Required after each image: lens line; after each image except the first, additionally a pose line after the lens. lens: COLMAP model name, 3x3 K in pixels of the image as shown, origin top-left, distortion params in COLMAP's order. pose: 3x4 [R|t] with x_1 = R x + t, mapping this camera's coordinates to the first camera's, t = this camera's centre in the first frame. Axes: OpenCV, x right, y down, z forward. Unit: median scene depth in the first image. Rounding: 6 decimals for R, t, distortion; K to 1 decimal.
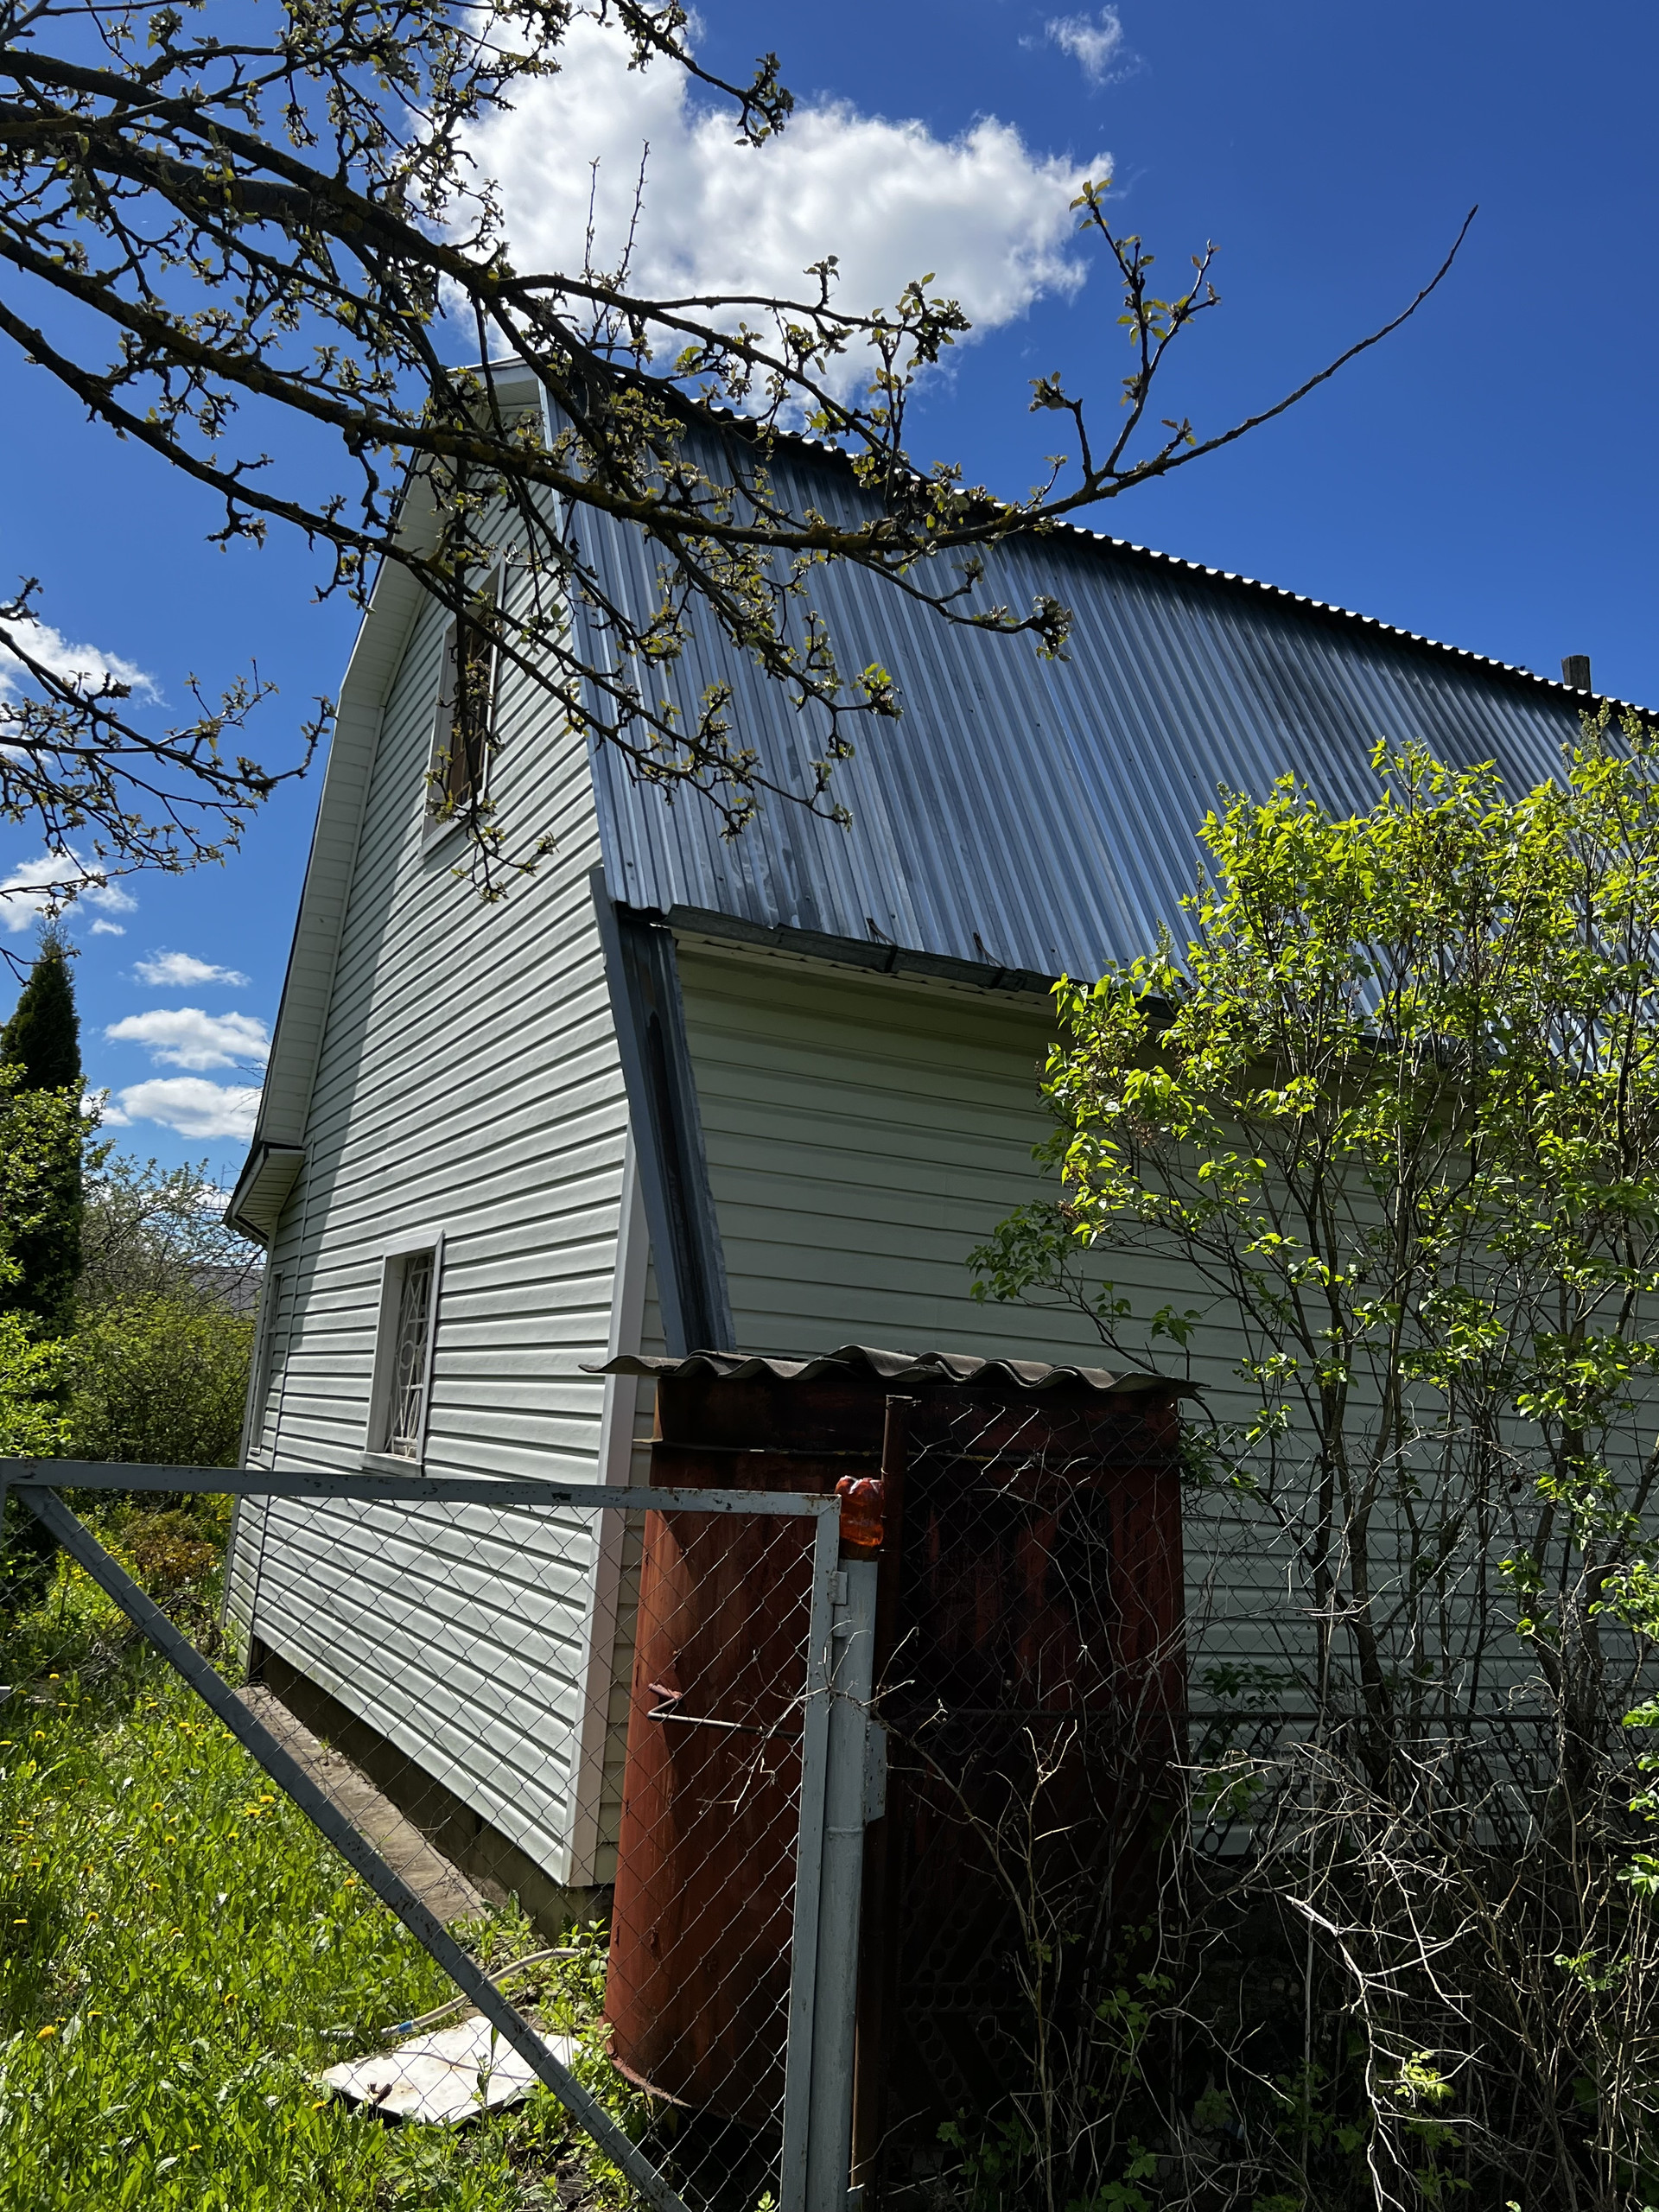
lens RADIAL K [[1779.9, 0, 829.5], [0, 1779.9, 1106.0], [0, 0, 1]] dist [0.046327, -0.002397]
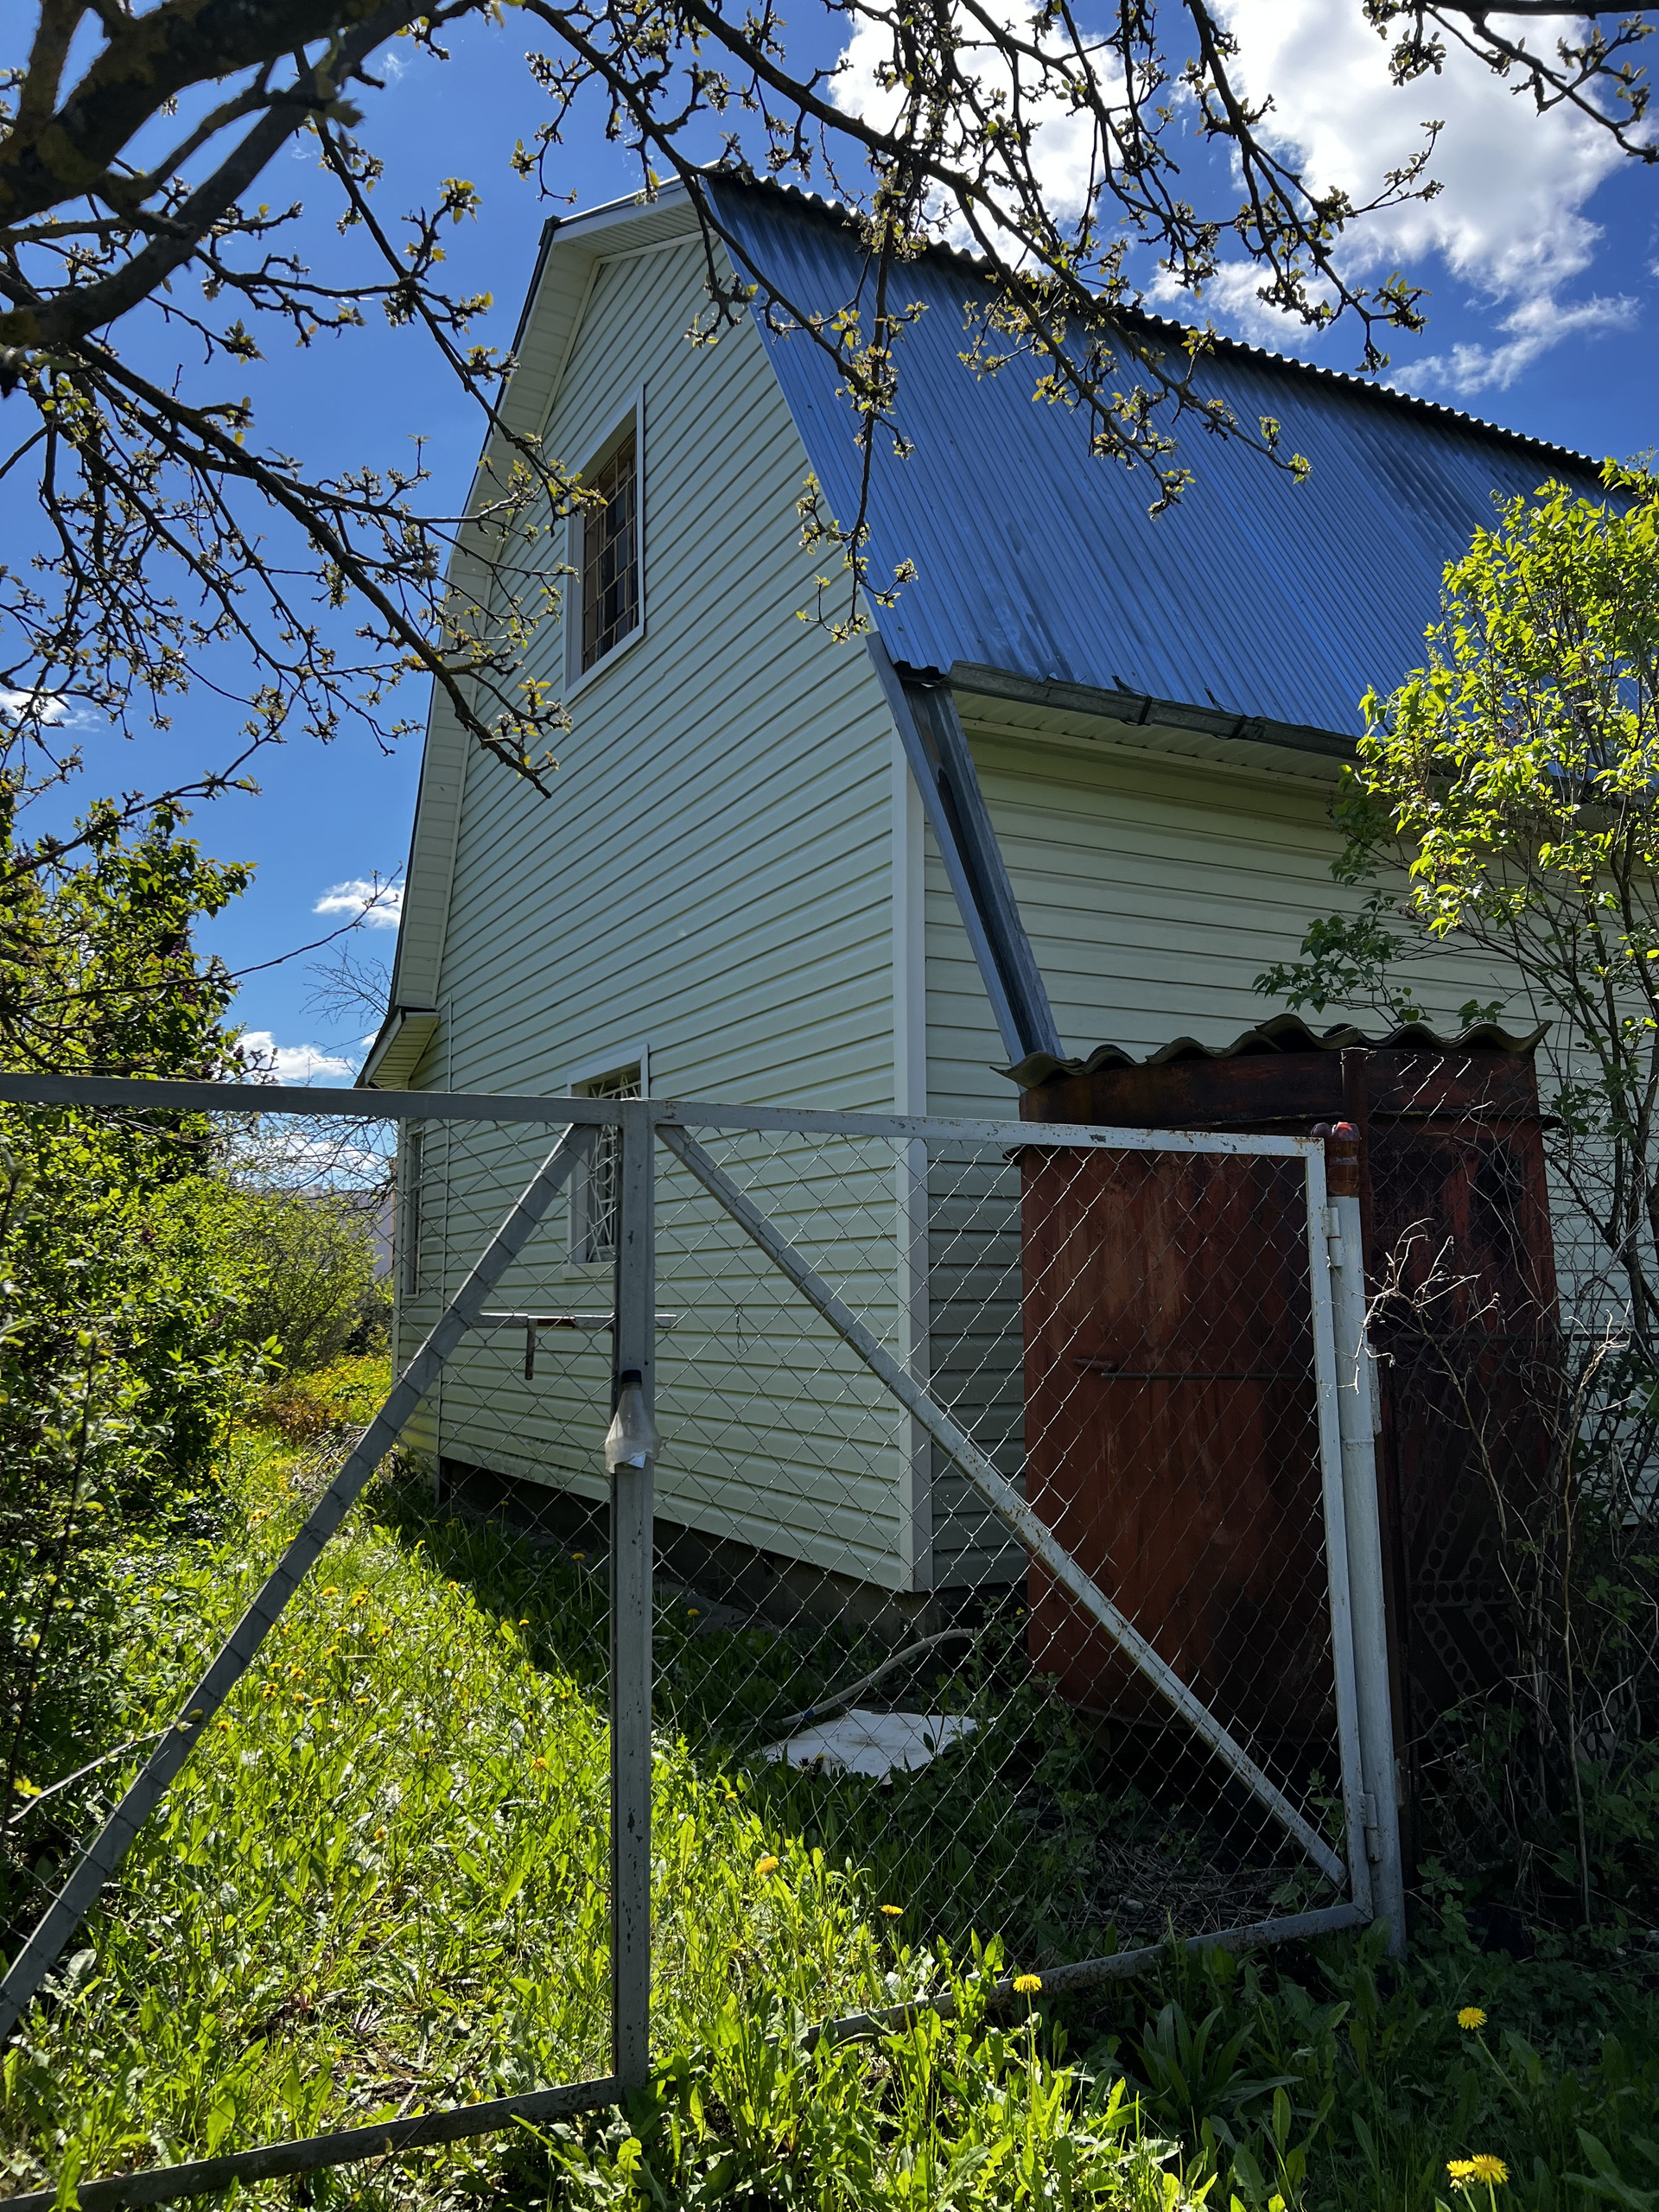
lens RADIAL K [[1644.8, 0, 829.5], [0, 1644.8, 1106.0], [0, 0, 1]] dist [0.002347, -0.000222]
pose [[0.996361, -0.074312, 0.041736, -0.219670], [0.071931, 0.995841, 0.055909, 0.086455], [-0.045717, -0.052704, 0.997563, 0.037346]]
